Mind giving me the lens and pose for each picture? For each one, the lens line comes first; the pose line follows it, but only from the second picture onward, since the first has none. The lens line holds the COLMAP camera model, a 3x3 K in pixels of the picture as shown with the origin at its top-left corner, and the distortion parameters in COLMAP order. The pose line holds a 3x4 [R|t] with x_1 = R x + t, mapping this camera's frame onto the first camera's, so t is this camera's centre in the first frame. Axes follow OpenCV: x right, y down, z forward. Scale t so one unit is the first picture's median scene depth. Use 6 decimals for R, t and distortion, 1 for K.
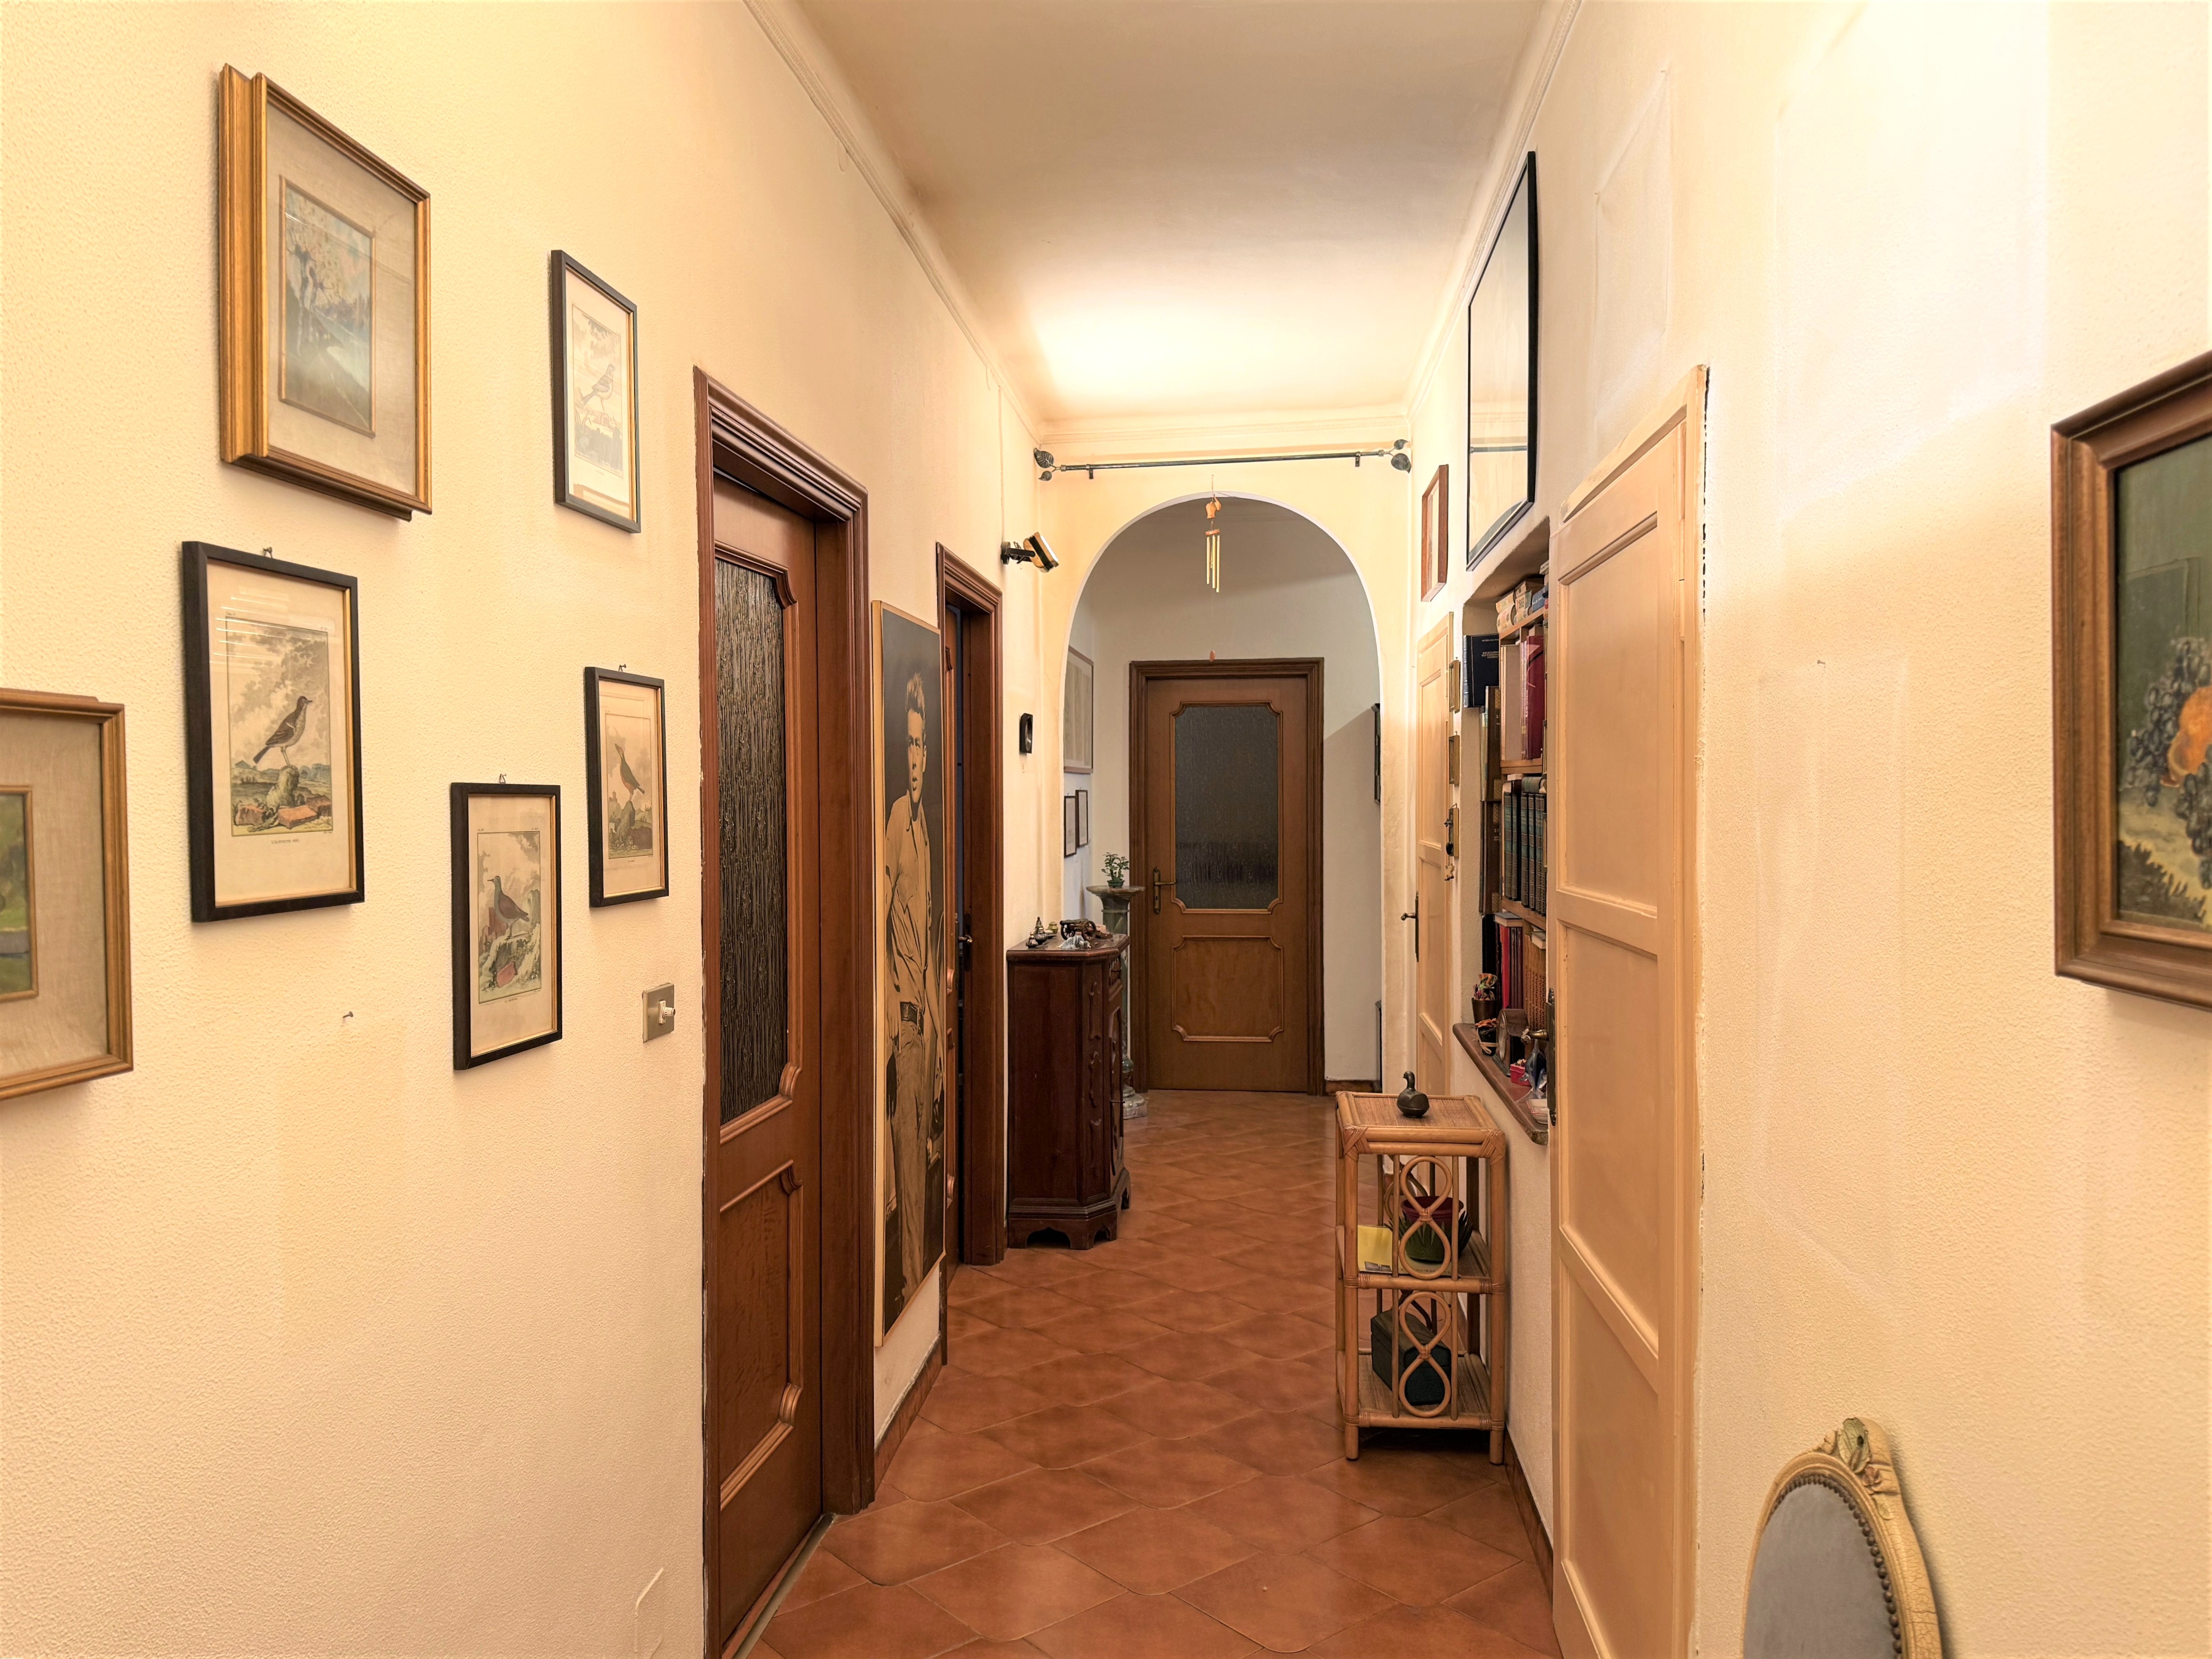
lens RADIAL K [[1557.7, 0, 1106.1], [0, 1557.7, 821.7], [0, 0, 1]] dist [0.014351, -0.015327]
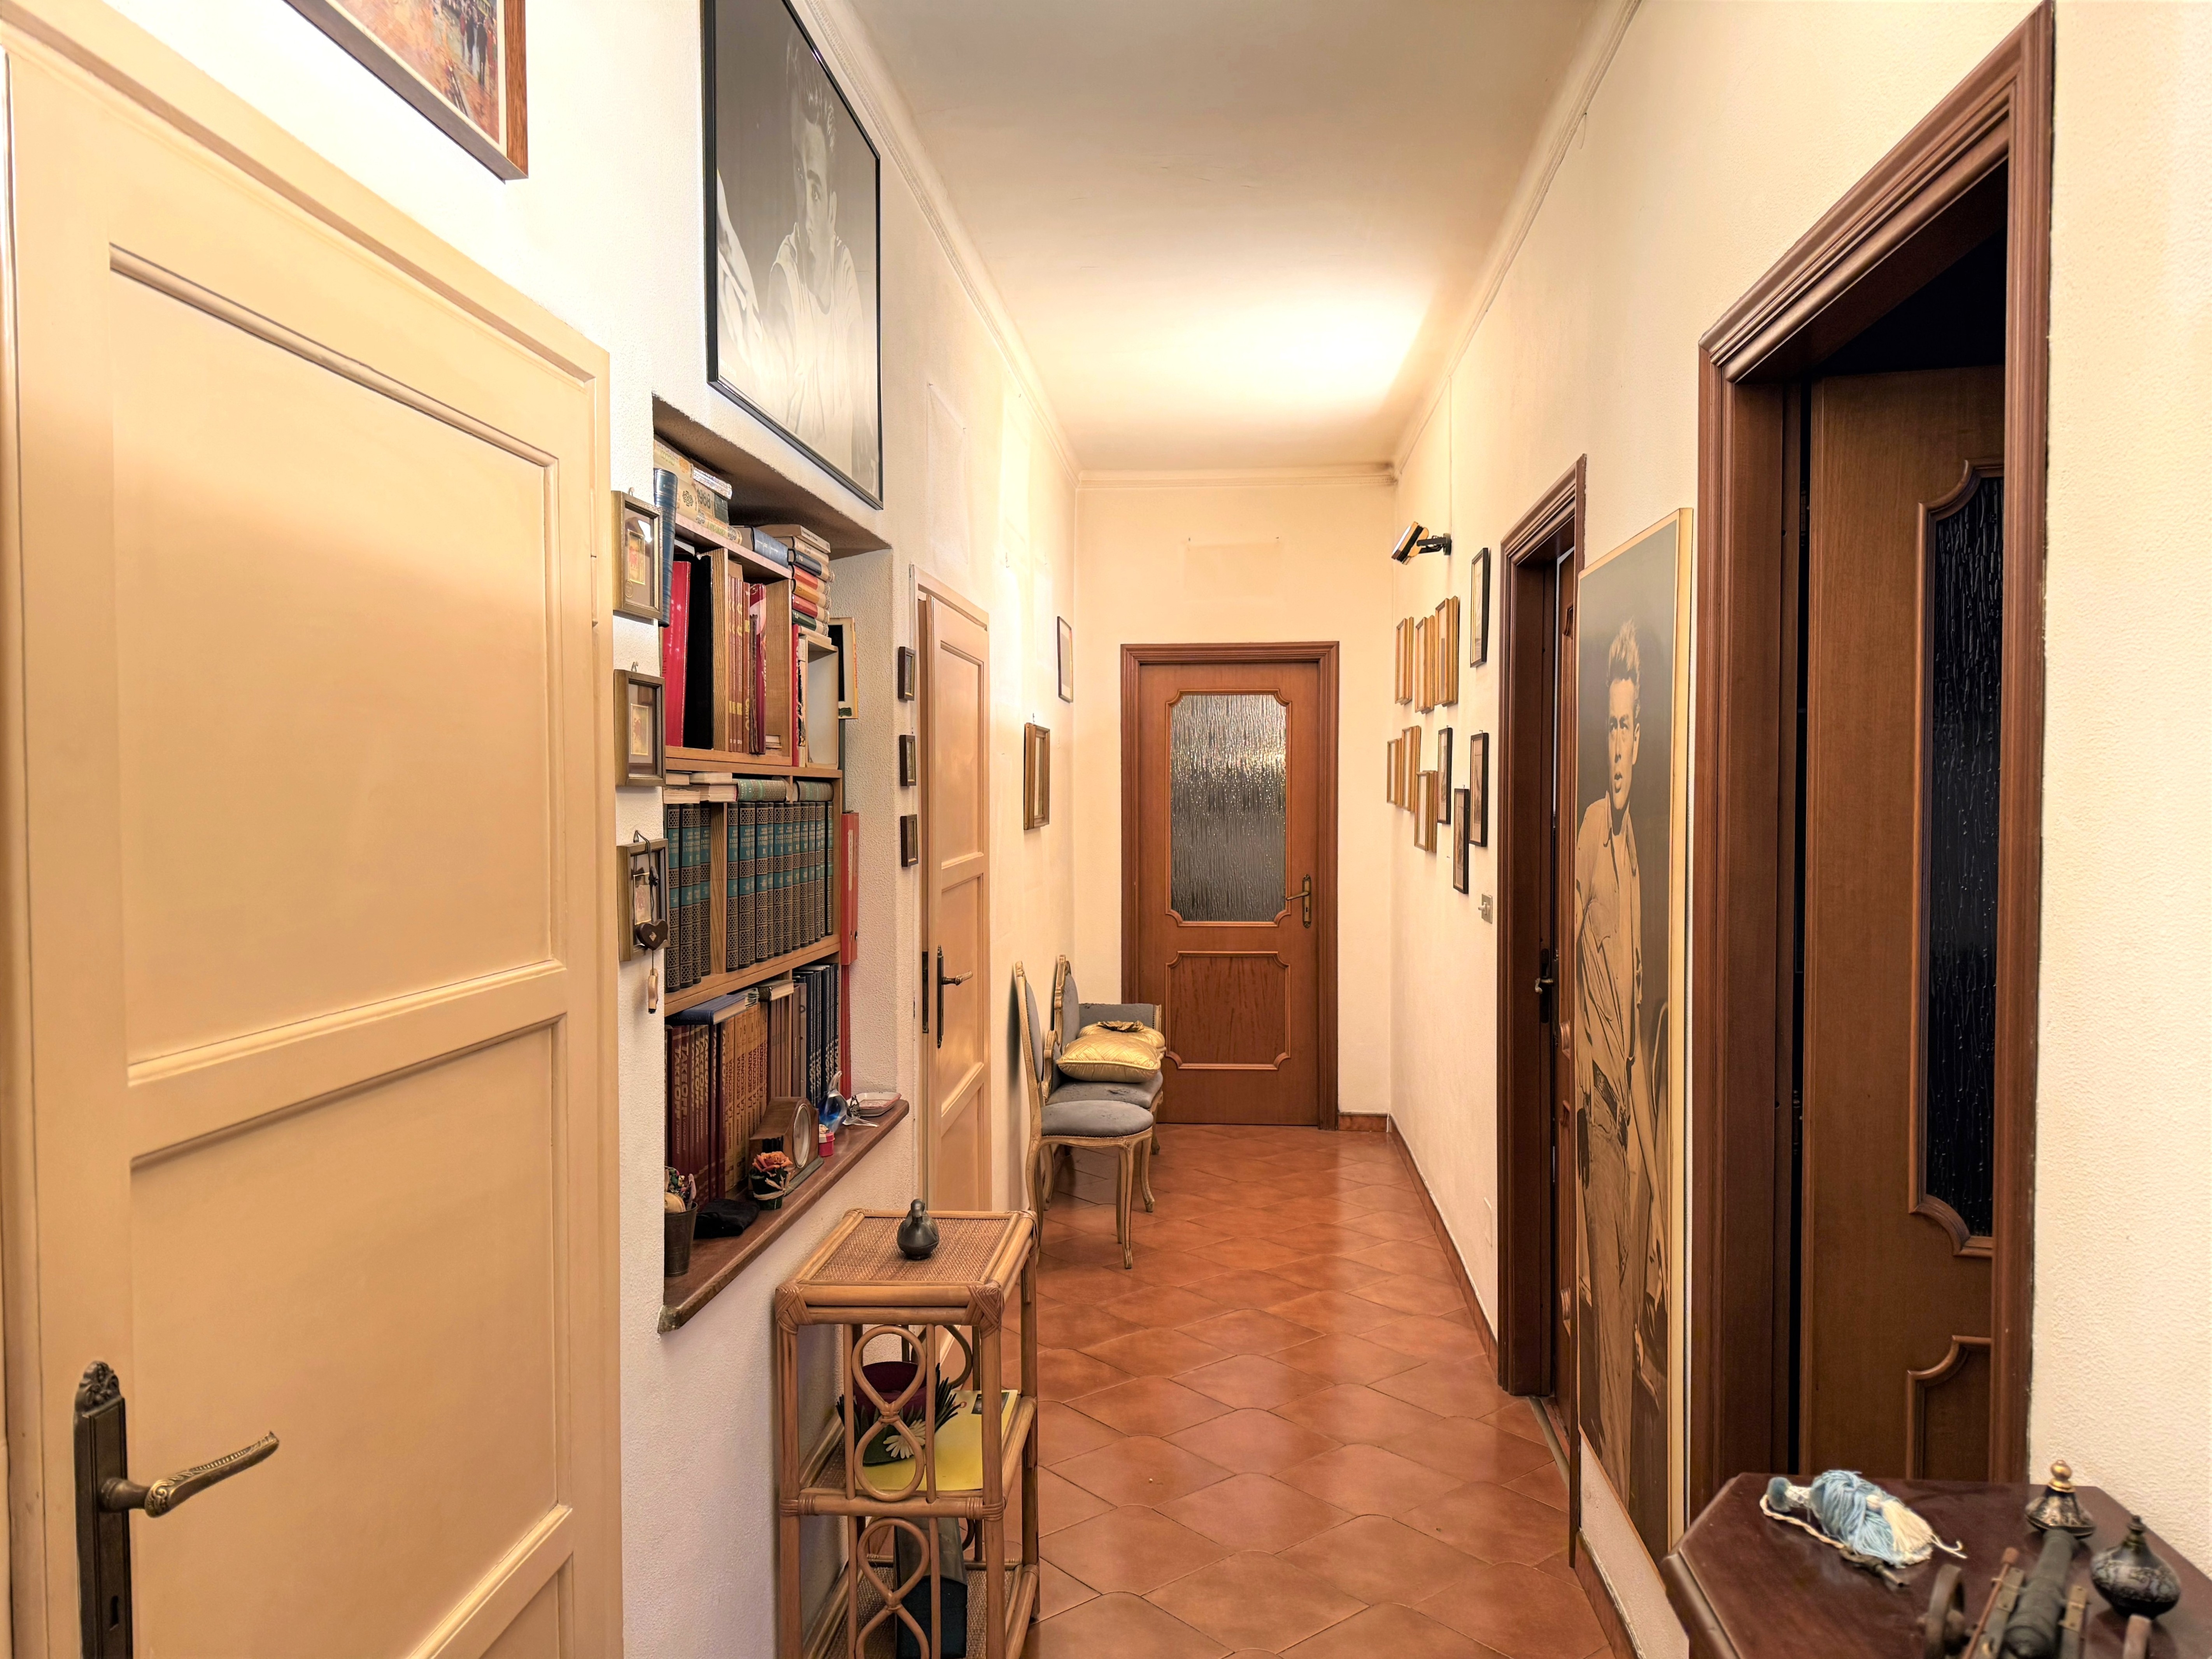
lens RADIAL K [[1557.8, 0, 1104.2], [0, 1557.8, 829.9], [0, 0, 1]] dist [0.014351, -0.015327]
pose [[-0.999755, 0.008275, -0.020515, 0.126560], [0.007418, 0.999111, 0.041498, -0.034357], [0.020840, 0.041335, -0.998928, 1.718601]]
